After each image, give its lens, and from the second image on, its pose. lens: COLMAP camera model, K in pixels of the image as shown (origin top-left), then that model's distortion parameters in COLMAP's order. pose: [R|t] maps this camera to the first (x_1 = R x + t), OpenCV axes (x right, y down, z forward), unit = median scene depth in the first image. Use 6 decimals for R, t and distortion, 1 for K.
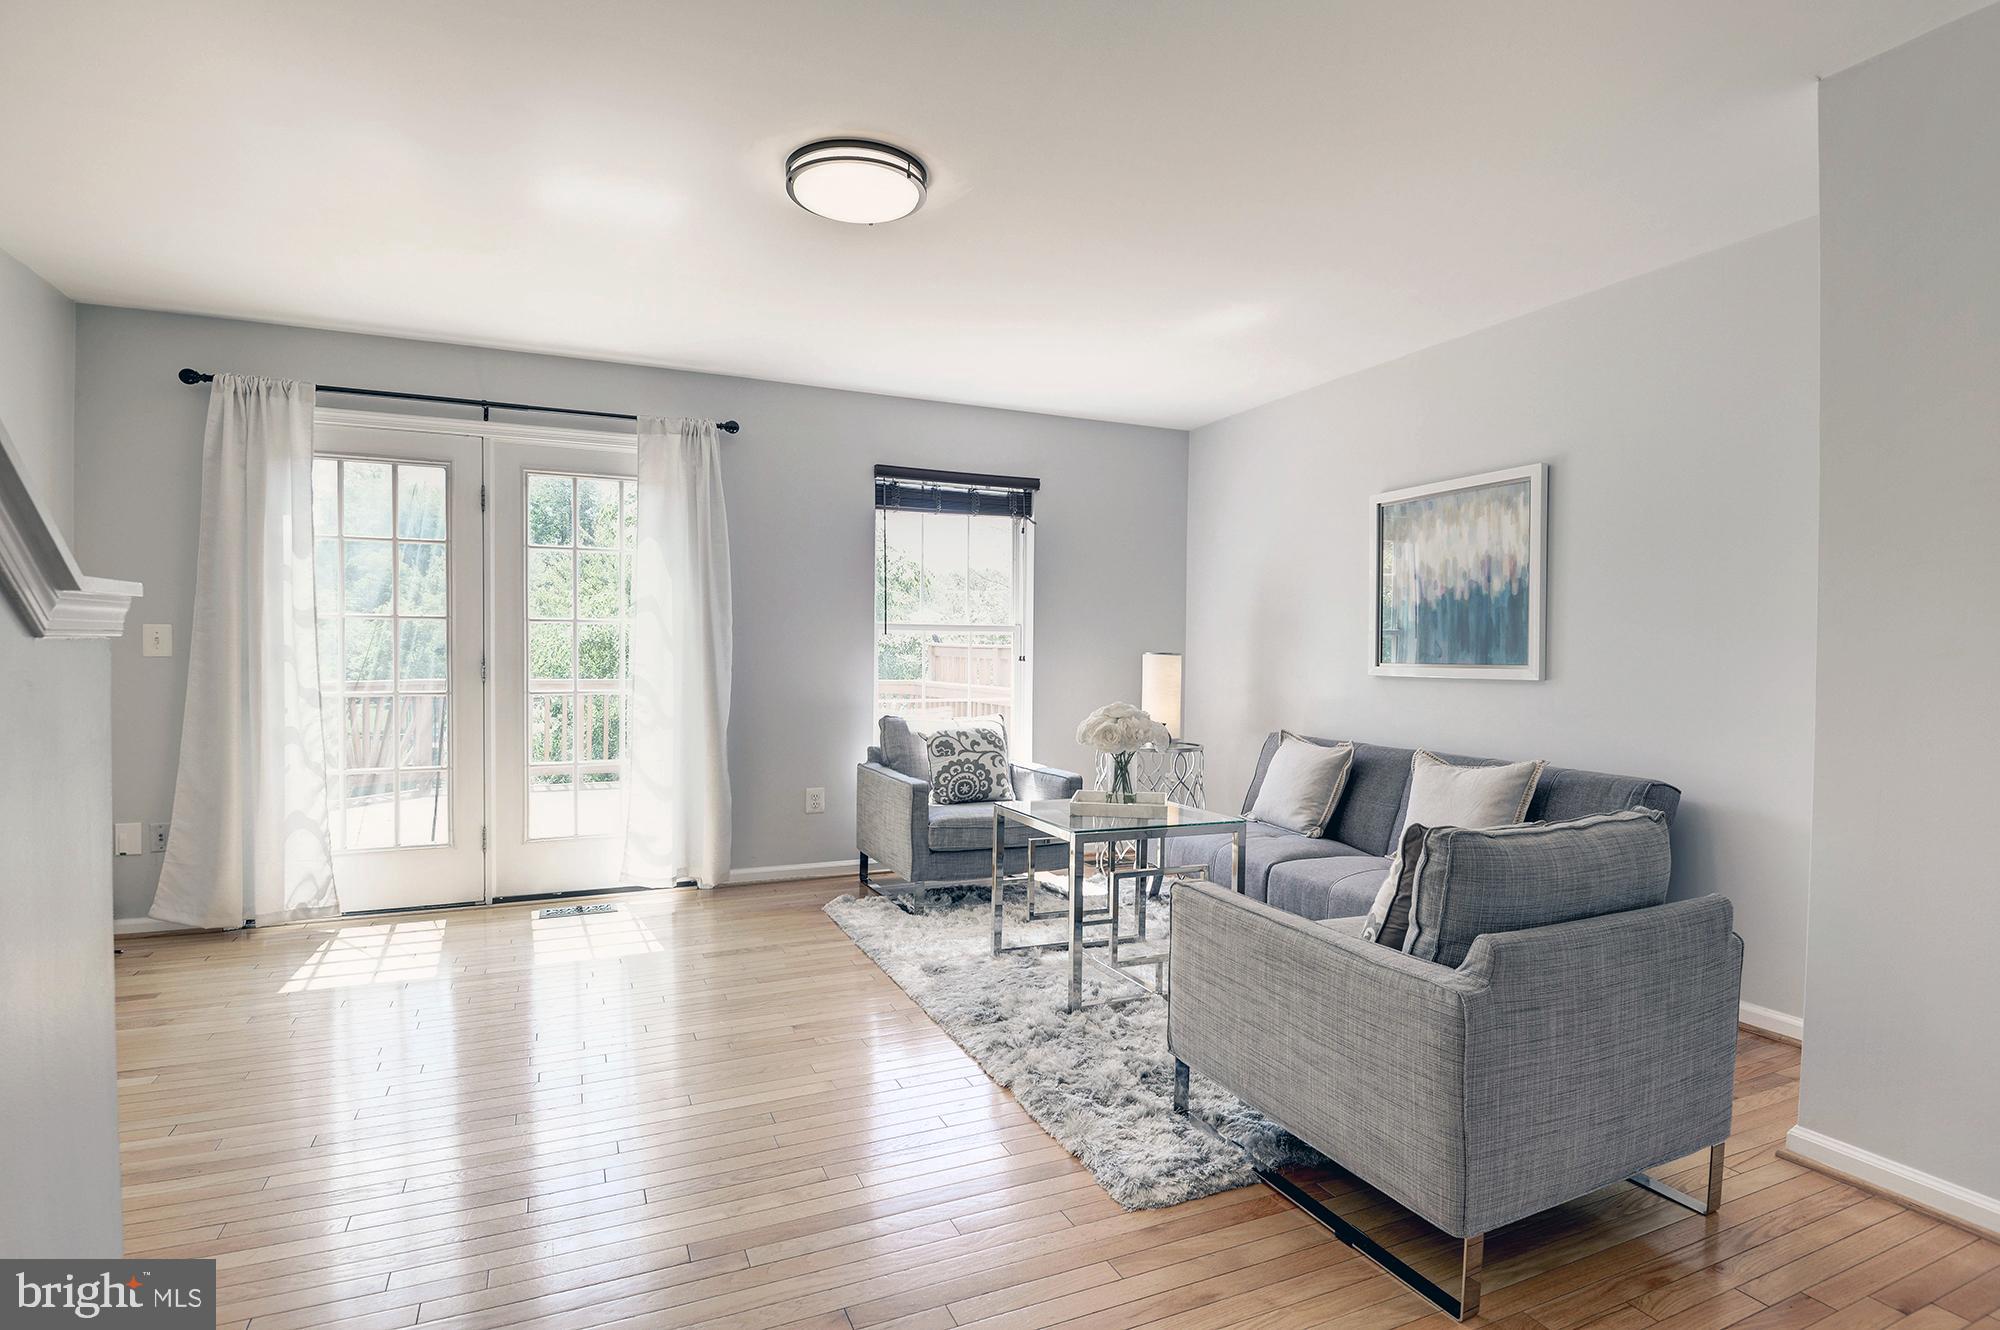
lens RADIAL K [[942.5, 0, 998.1], [0, 942.5, 672.7], [0, 0, 1]] dist [-0.003654, -0.011099]
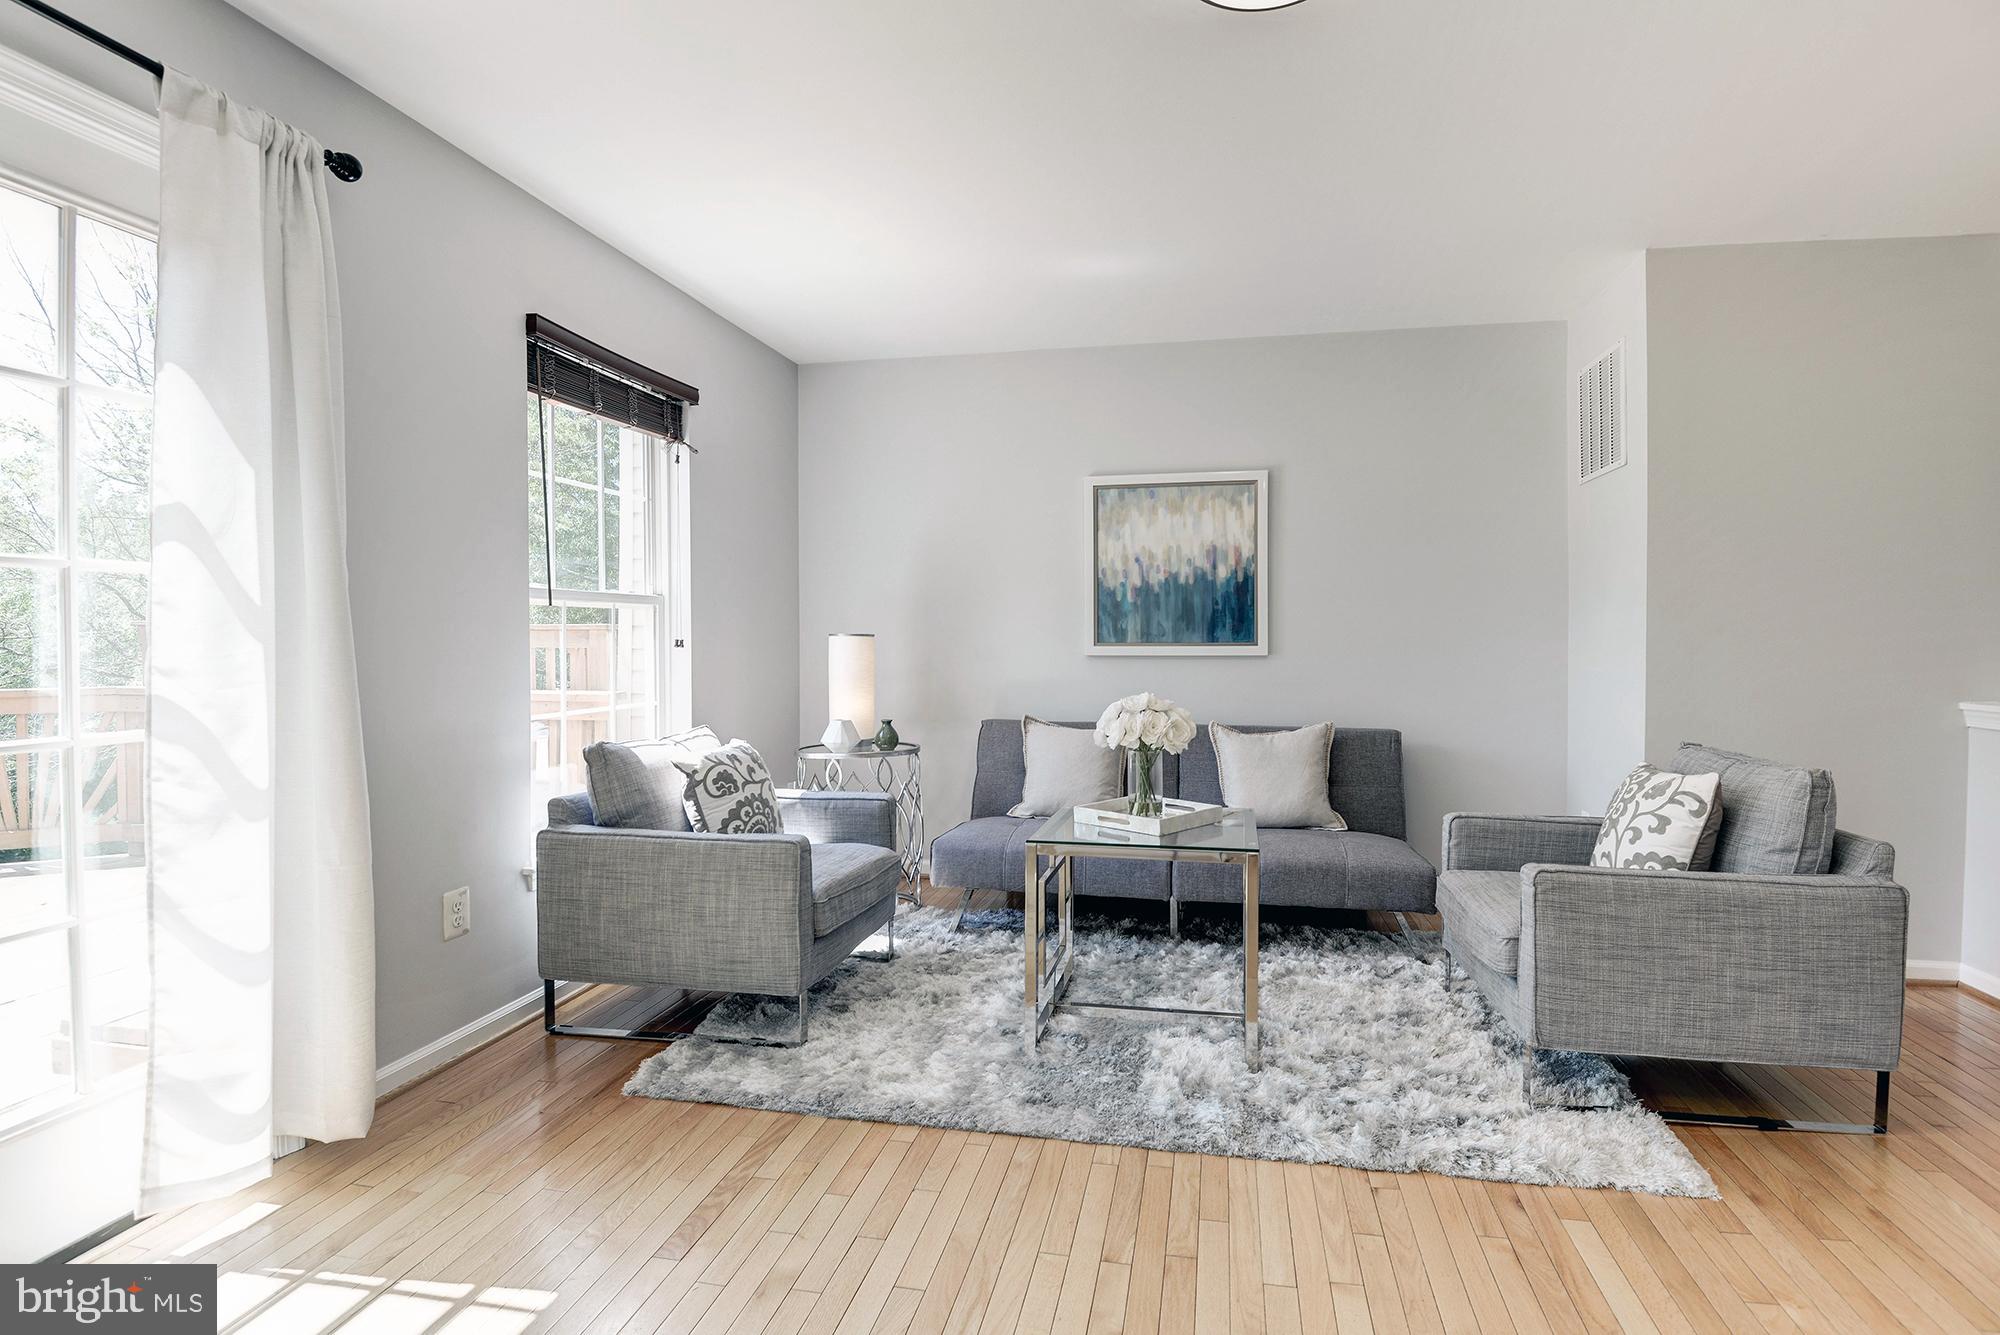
lens RADIAL K [[995.3, 0, 1024.6], [0, 995.3, 633.8], [0, 0, 1]] dist [-0.012680, -0.004977]
pose [[0.576220, -0.007485, 0.817260, -0.547288], [0.018457, 0.999822, -0.003857, -0.018059], [-0.817086, 0.017307, 0.576256, 0.476214]]
